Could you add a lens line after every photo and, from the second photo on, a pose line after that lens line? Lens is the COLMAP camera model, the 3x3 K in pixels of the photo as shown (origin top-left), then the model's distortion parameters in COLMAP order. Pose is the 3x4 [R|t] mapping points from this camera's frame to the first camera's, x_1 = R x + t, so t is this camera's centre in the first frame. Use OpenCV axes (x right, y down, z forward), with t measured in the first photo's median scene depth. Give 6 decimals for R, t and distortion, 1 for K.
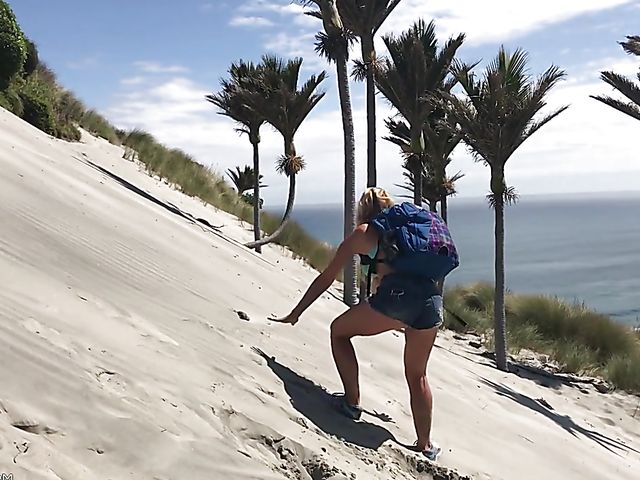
lens RADIAL K [[746.7, 0, 320.0], [0, 746.7, 240.0], [0, 0, 1]] dist [0.090656, -0.351855]
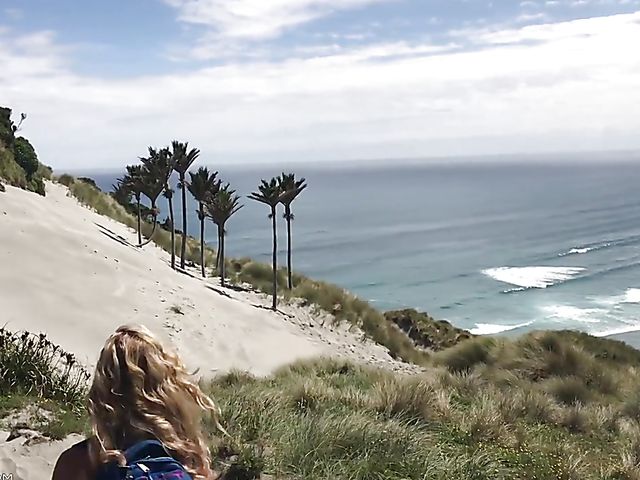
lens RADIAL K [[746.7, 0, 320.0], [0, 746.7, 240.0], [0, 0, 1]] dist [0.090656, -0.351855]
pose [[0.982686, -0.012389, 0.184865, 0.042763], [0.002608, 0.998588, 0.053061, -0.150090], [-0.185261, -0.051660, 0.981331, -1.676308]]
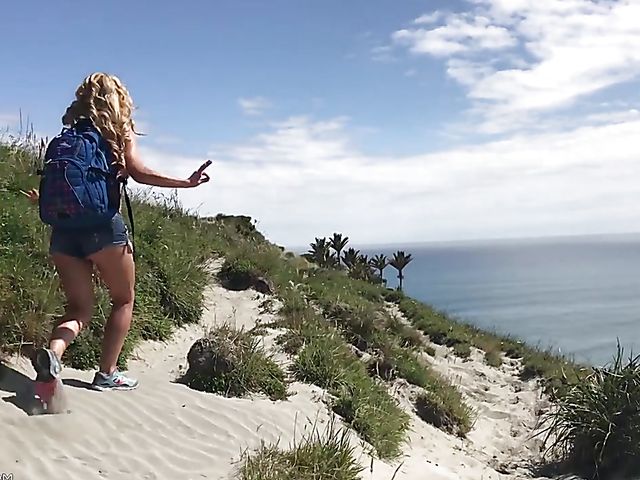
lens RADIAL K [[746.7, 0, 320.0], [0, 746.7, 240.0], [0, 0, 1]] dist [0.090656, -0.351855]
pose [[0.983792, -0.002378, -0.179297, 0.728624], [-0.005856, 0.998953, -0.045379, -0.109409], [0.179217, 0.045693, 0.982748, -3.412638]]
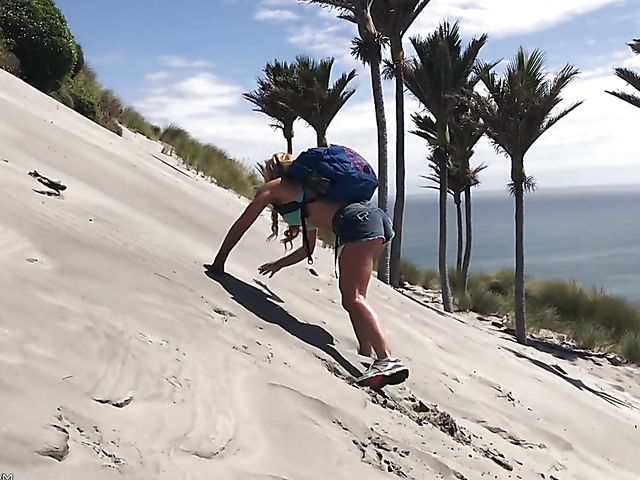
lens RADIAL K [[746.7, 0, 320.0], [0, 746.7, 240.0], [0, 0, 1]] dist [0.090656, -0.351855]
pose [[0.999522, -0.003745, -0.030687, -0.012730], [0.003996, 0.999959, 0.008131, 0.008795], [0.030656, -0.008250, 0.999496, -0.075058]]
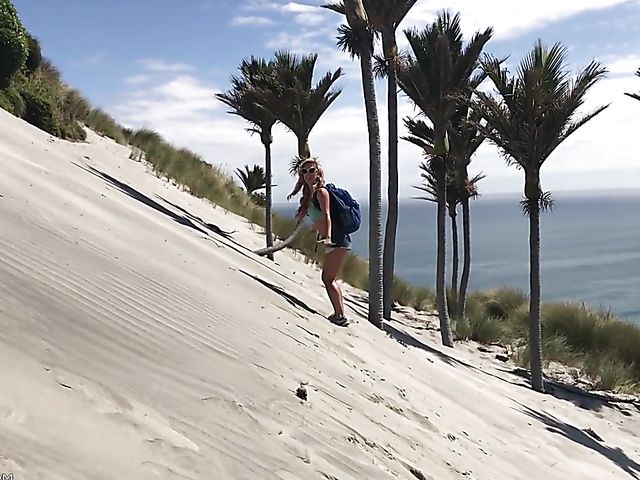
lens RADIAL K [[746.7, 0, 320.0], [0, 746.7, 240.0], [0, 0, 1]] dist [0.090656, -0.351855]
pose [[0.999957, -0.000487, -0.009302, -0.012576], [0.000521, 0.999993, 0.003690, -0.011750], [0.009300, -0.003695, 0.999950, 0.054152]]
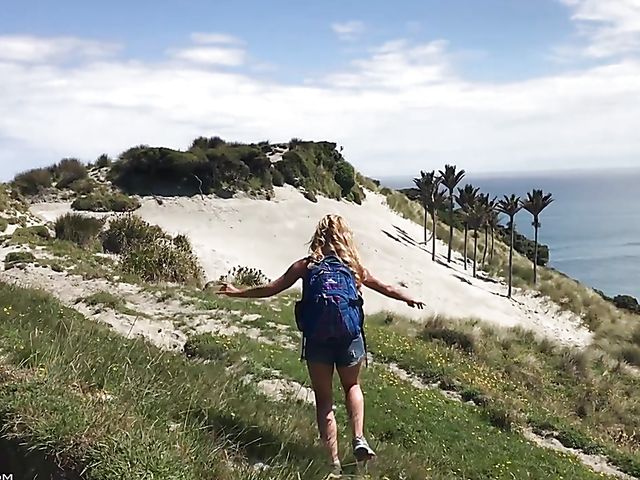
lens RADIAL K [[746.7, 0, 320.0], [0, 746.7, 240.0], [0, 0, 1]] dist [0.090656, -0.351855]
pose [[0.953472, 0.031113, -0.299871, 0.496701], [-0.016576, 0.998566, 0.050903, -0.176090], [0.301024, -0.043564, 0.952621, -2.415750]]
